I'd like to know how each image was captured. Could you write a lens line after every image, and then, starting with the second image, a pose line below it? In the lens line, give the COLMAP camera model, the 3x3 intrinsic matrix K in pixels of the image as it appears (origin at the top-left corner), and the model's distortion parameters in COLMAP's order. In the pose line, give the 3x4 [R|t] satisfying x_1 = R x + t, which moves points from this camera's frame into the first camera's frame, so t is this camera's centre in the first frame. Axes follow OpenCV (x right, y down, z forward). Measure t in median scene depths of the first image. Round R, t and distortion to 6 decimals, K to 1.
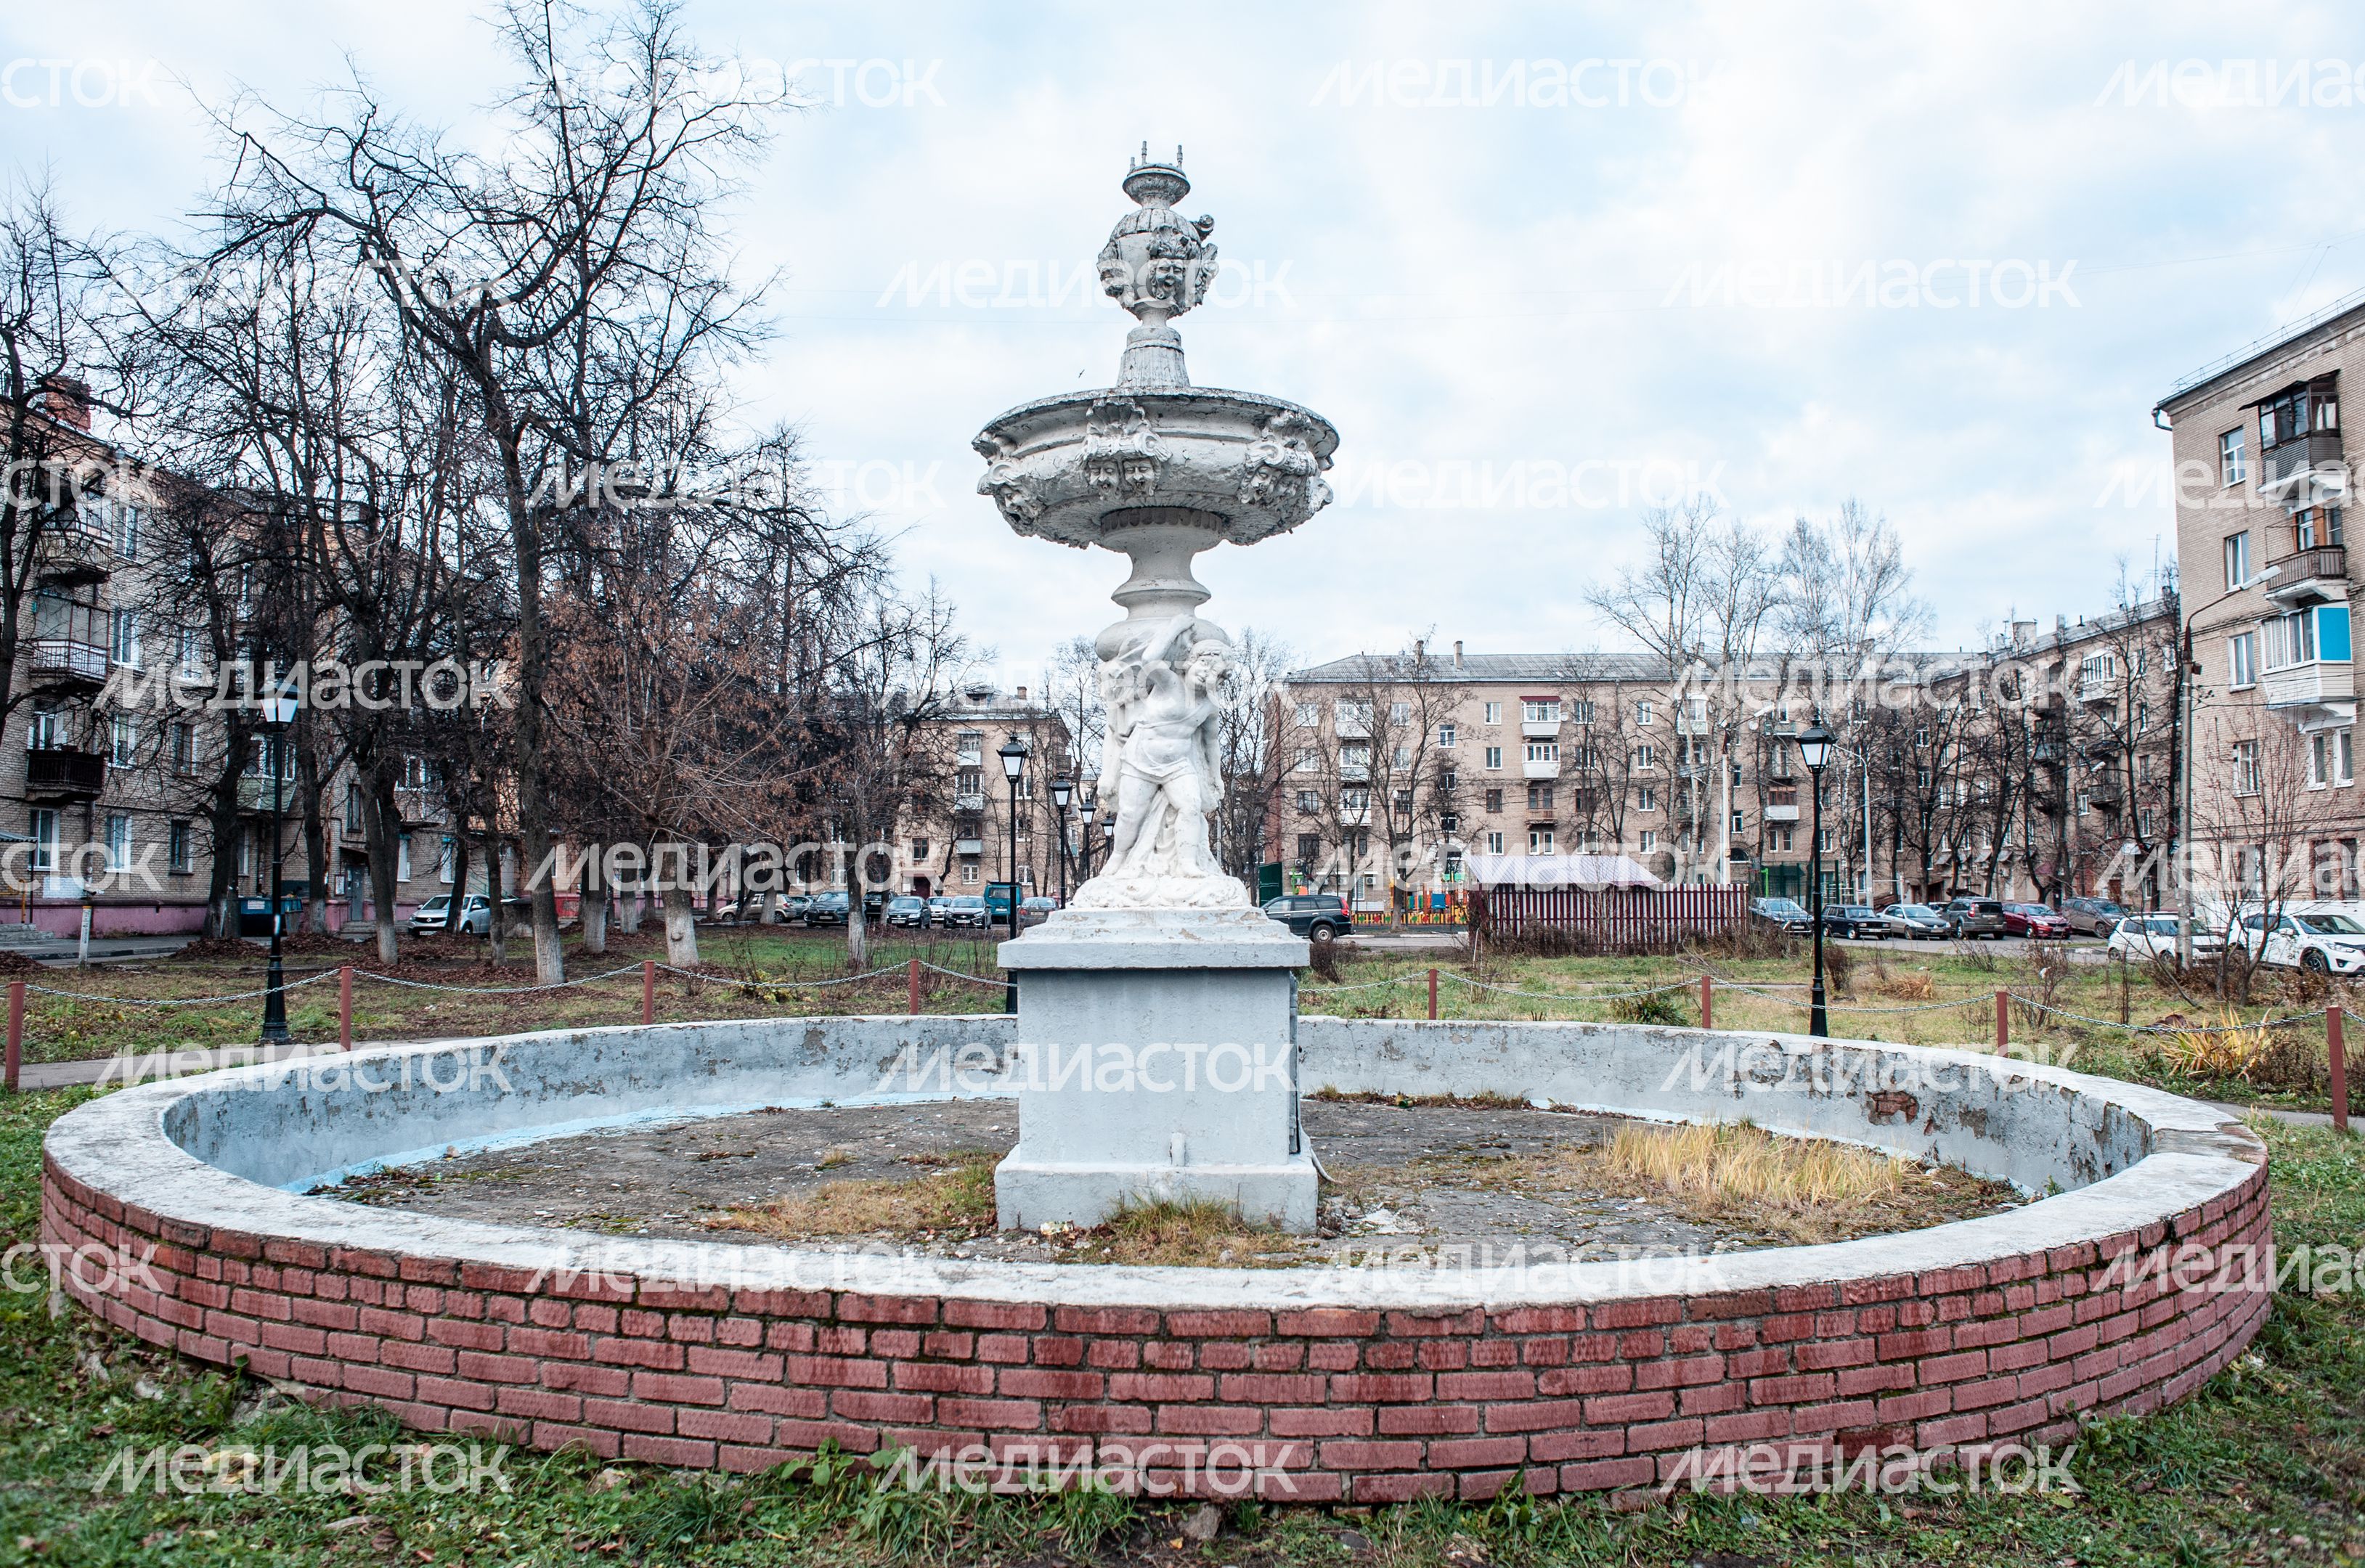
lens RADIAL K [[1645.4, 0, 1176.5], [0, 1645.4, 802.6], [0, 0, 1]] dist [-0.063804, 0.037465]
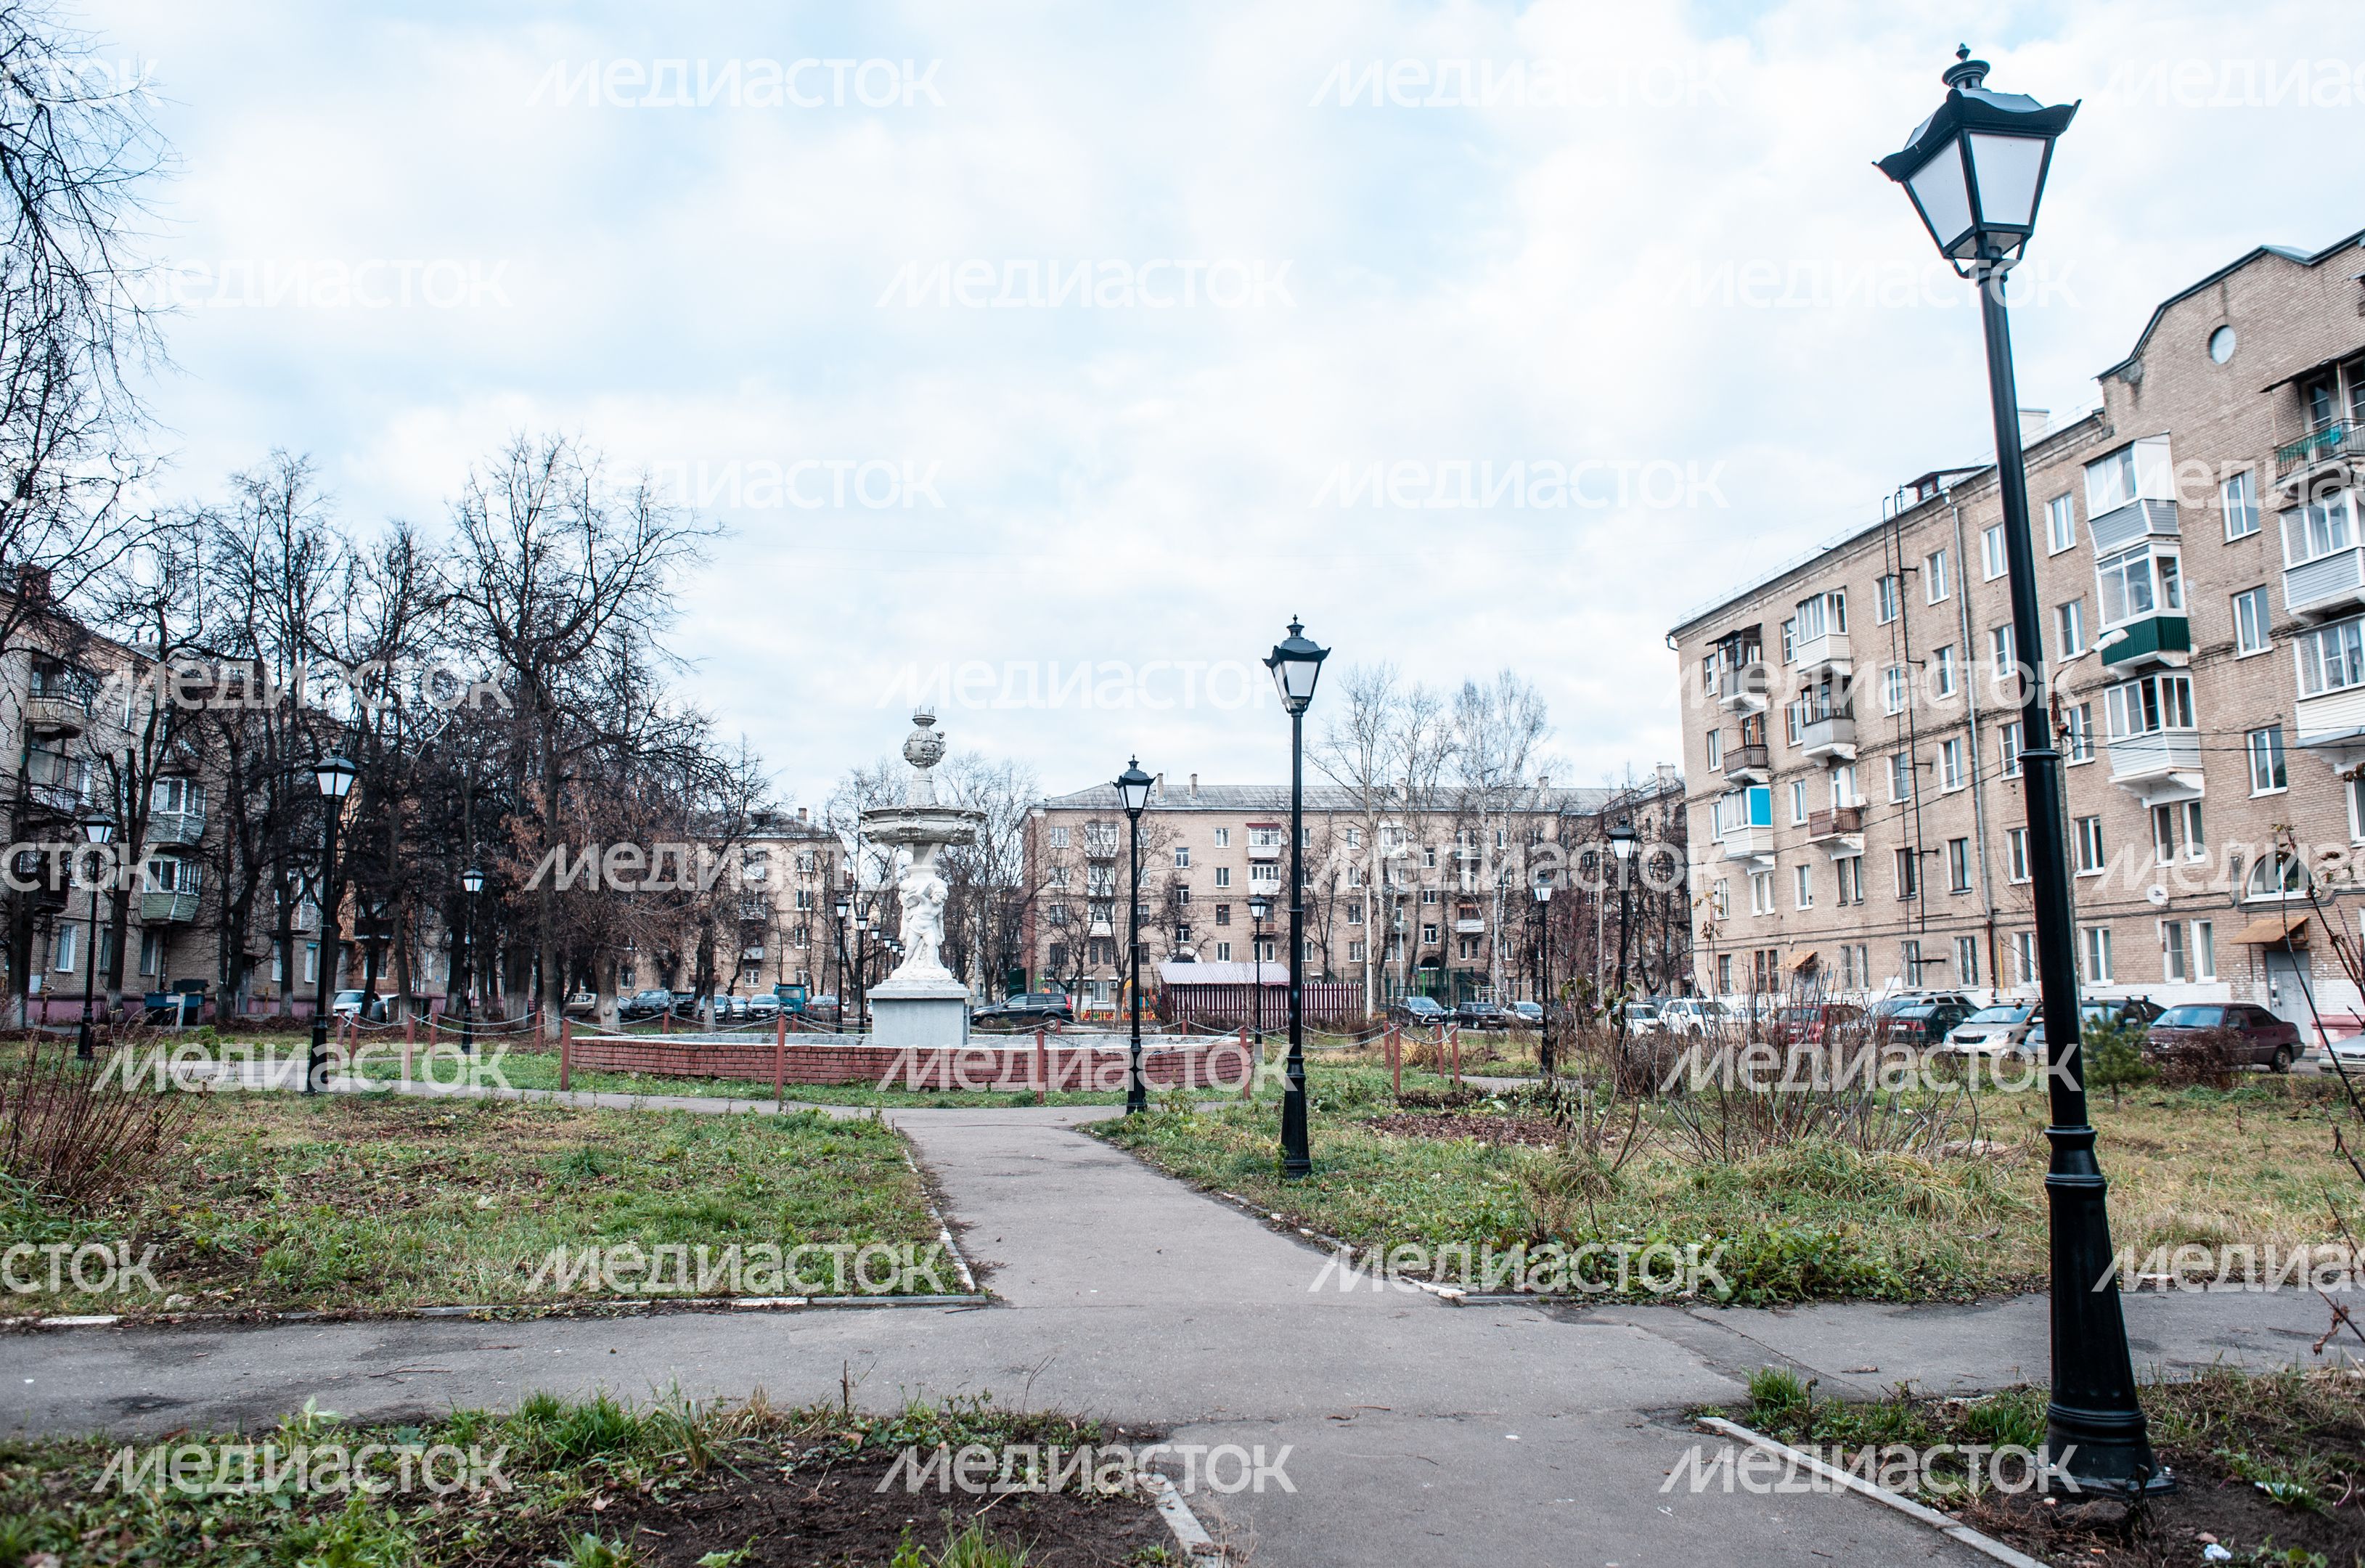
lens RADIAL K [[1645.6, 0, 1191.2], [0, 1645.6, 790.0], [0, 0, 1]] dist [-0.063804, 0.037465]
pose [[0.989127, 0.016145, 0.146175, 0.005025], [-0.005573, 0.997357, -0.072444, -0.009322], [-0.146958, 0.070842, 0.986603, -0.294191]]
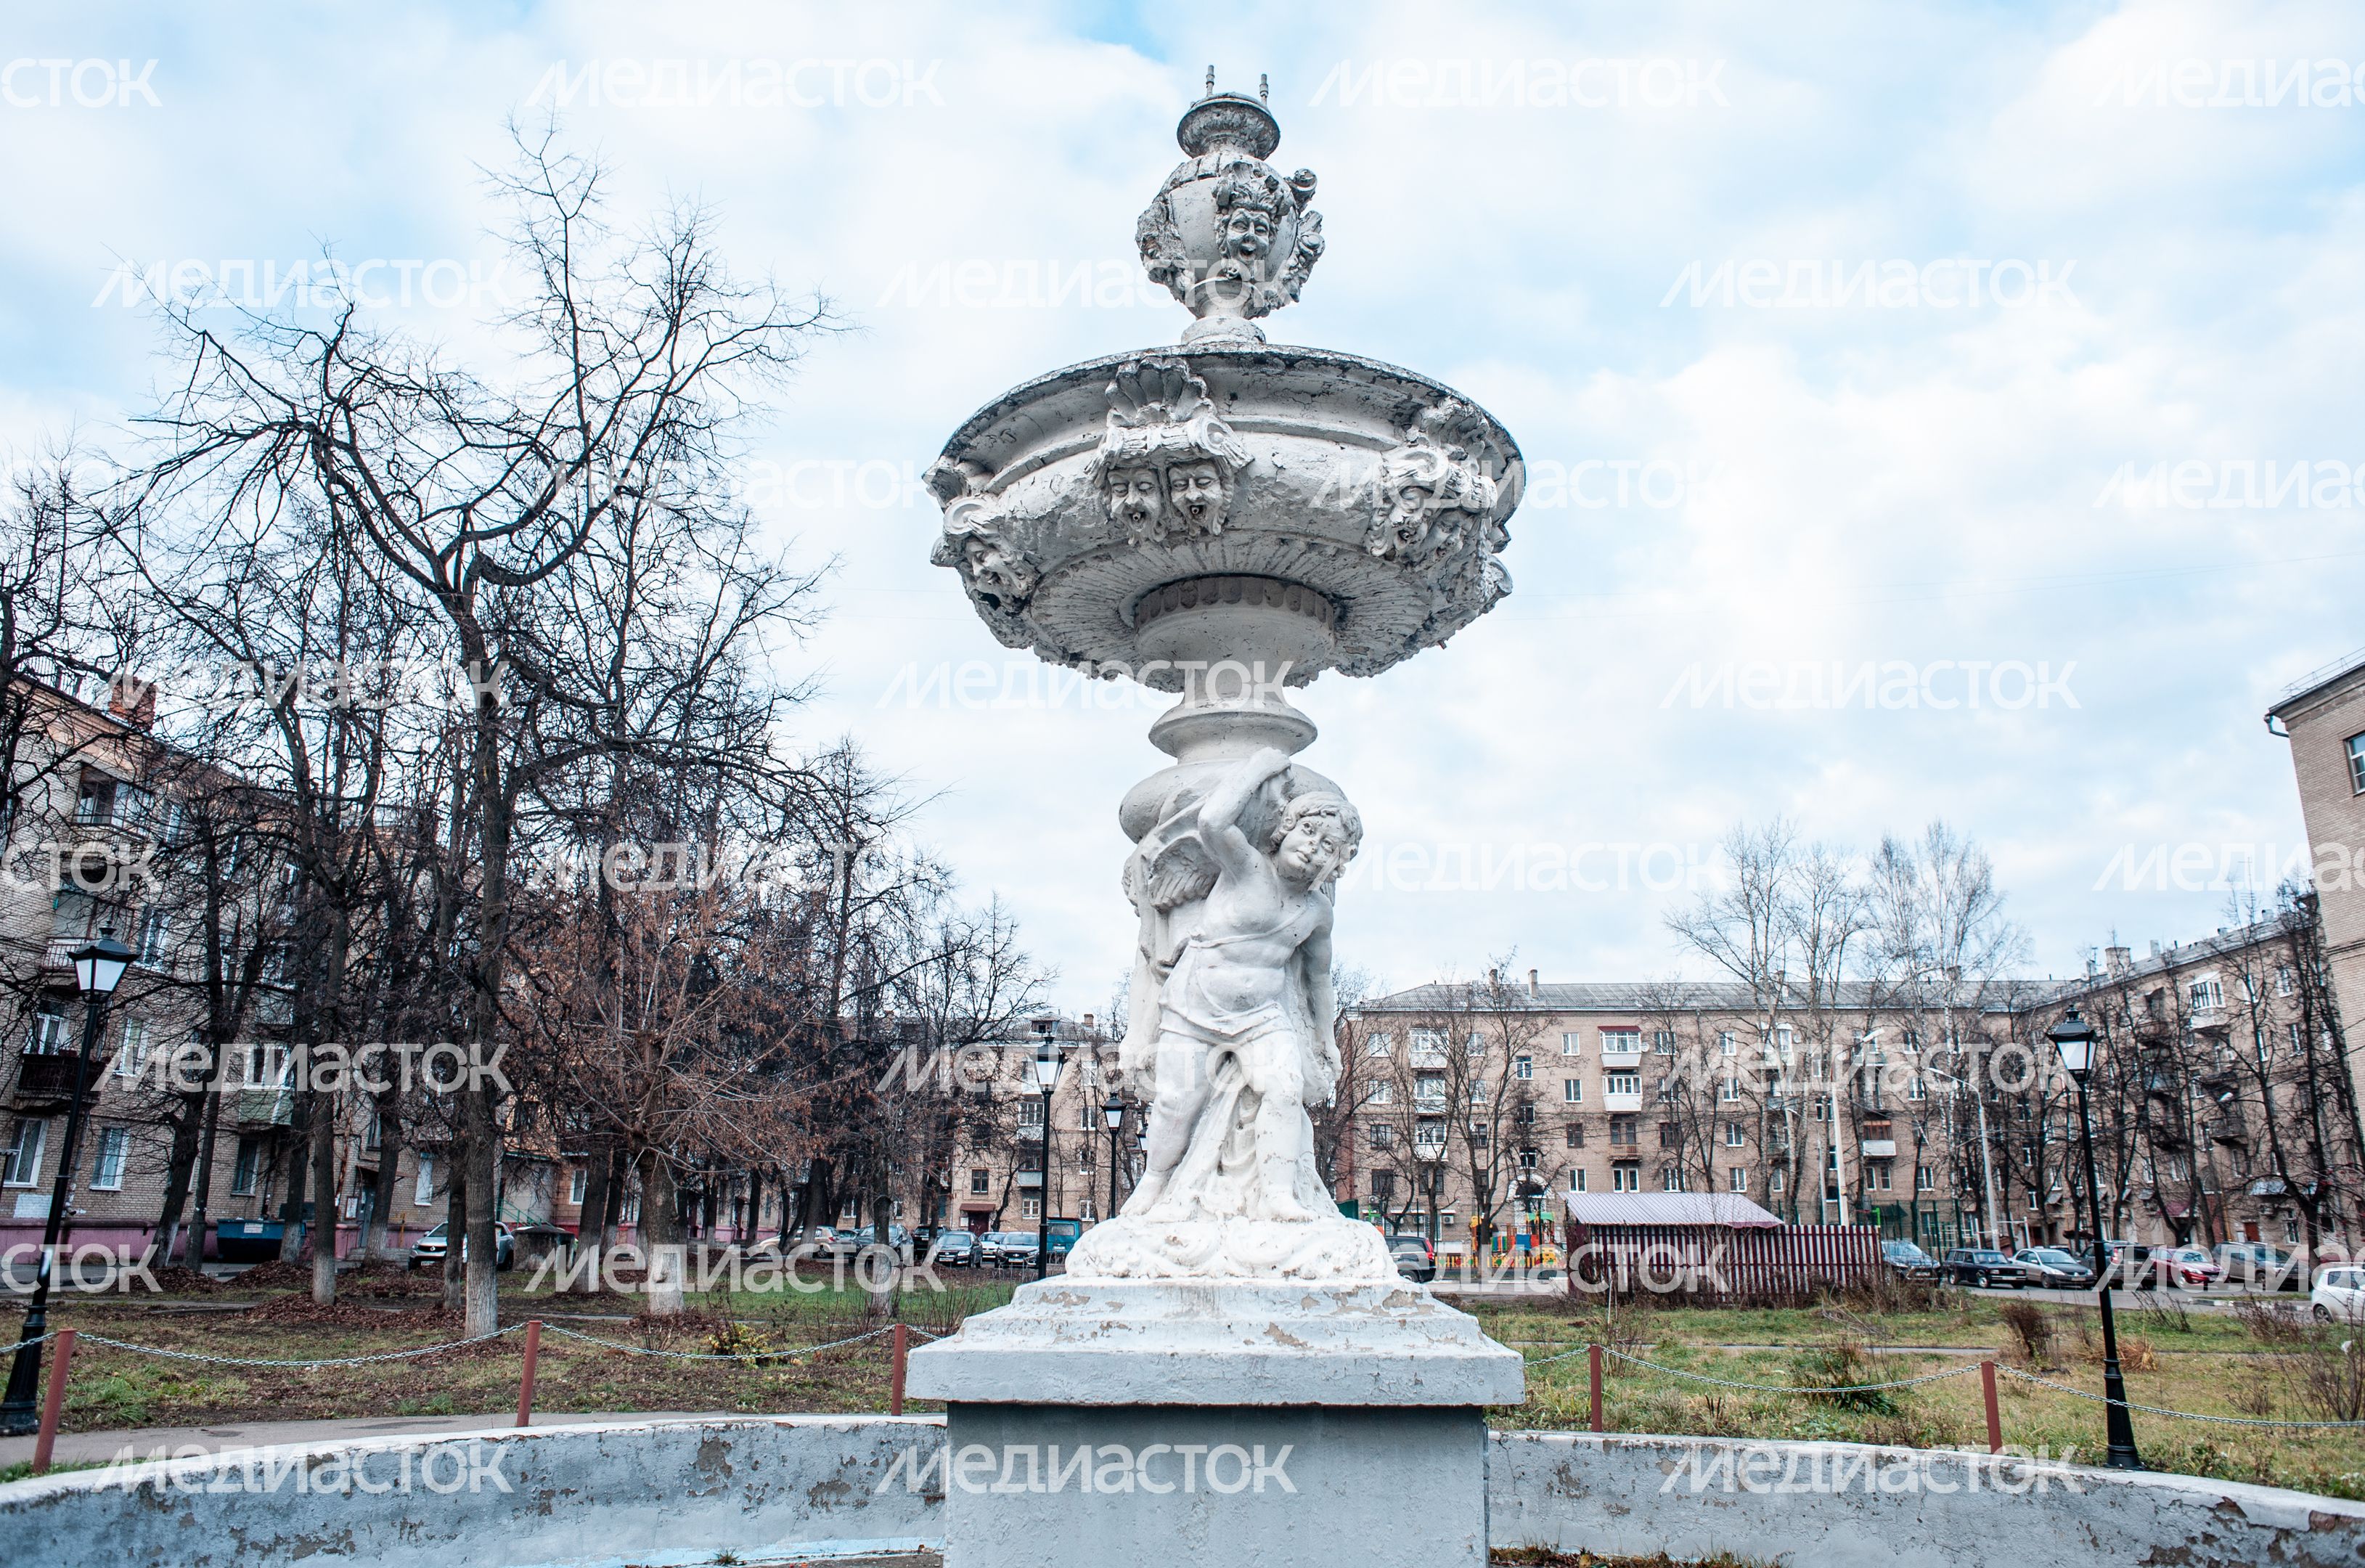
lens RADIAL K [[1645.6, 0, 1205.3], [0, 1645.6, 773.2], [0, 0, 1]] dist [-0.063804, 0.037465]
pose [[0.999654, 0.004096, -0.025996, -0.000594], [-0.009606, 0.976447, -0.215542, 0.002732], [0.024501, 0.215717, 0.976149, 0.066429]]
